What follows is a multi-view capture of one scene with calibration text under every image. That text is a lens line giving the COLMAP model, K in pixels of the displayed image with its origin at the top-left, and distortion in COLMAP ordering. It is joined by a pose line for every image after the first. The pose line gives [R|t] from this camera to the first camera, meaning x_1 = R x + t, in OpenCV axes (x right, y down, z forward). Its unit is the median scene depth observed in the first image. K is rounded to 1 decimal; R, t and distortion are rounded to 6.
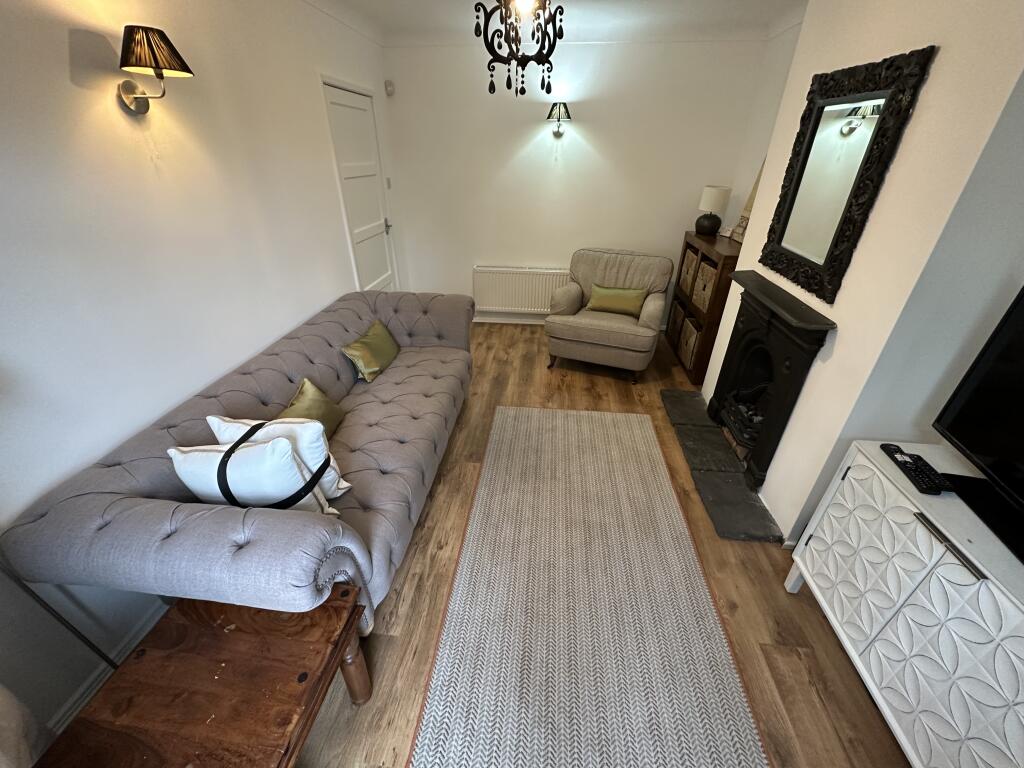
lens RADIAL K [[406.1, 0, 512.0], [0, 406.1, 384.0], [0, 0, 1]] dist [-0.001111, -0.000006]
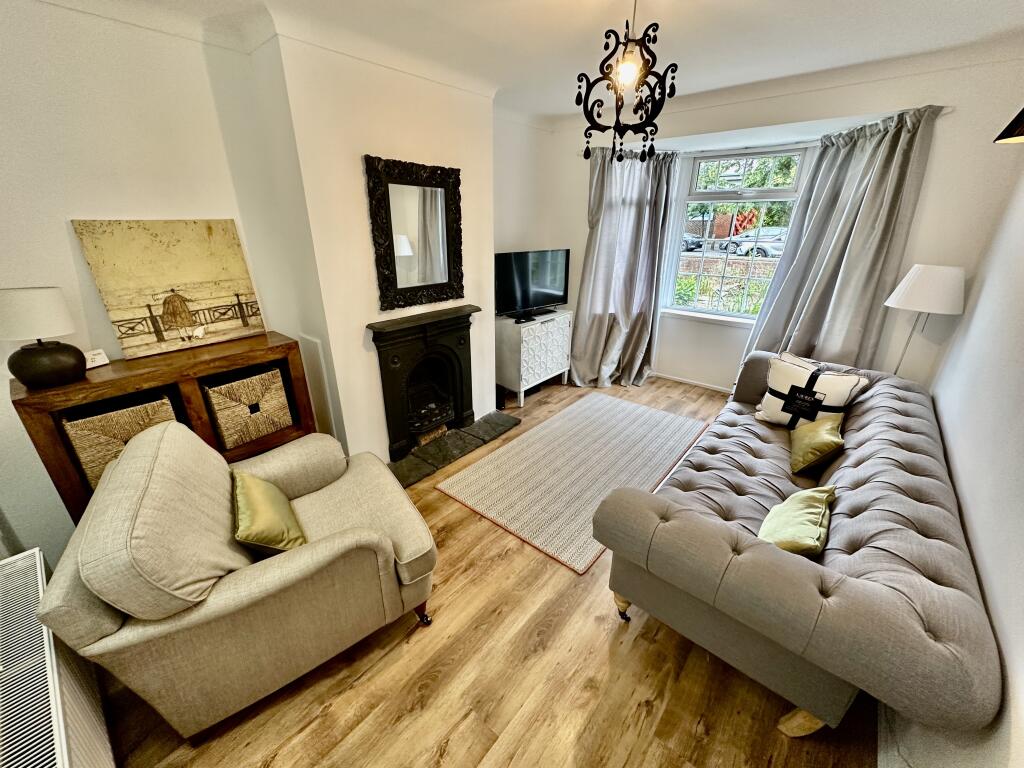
lens RADIAL K [[406.1, 0, 512.0], [0, 406.1, 384.0], [0, 0, 1]] dist [-0.001111, -0.000006]
pose [[-0.824608, -0.214078, 0.523633, -0.367513], [0.279678, 0.650320, 0.706303, -1.062525], [-0.491733, 0.728872, -0.476386, 1.875002]]
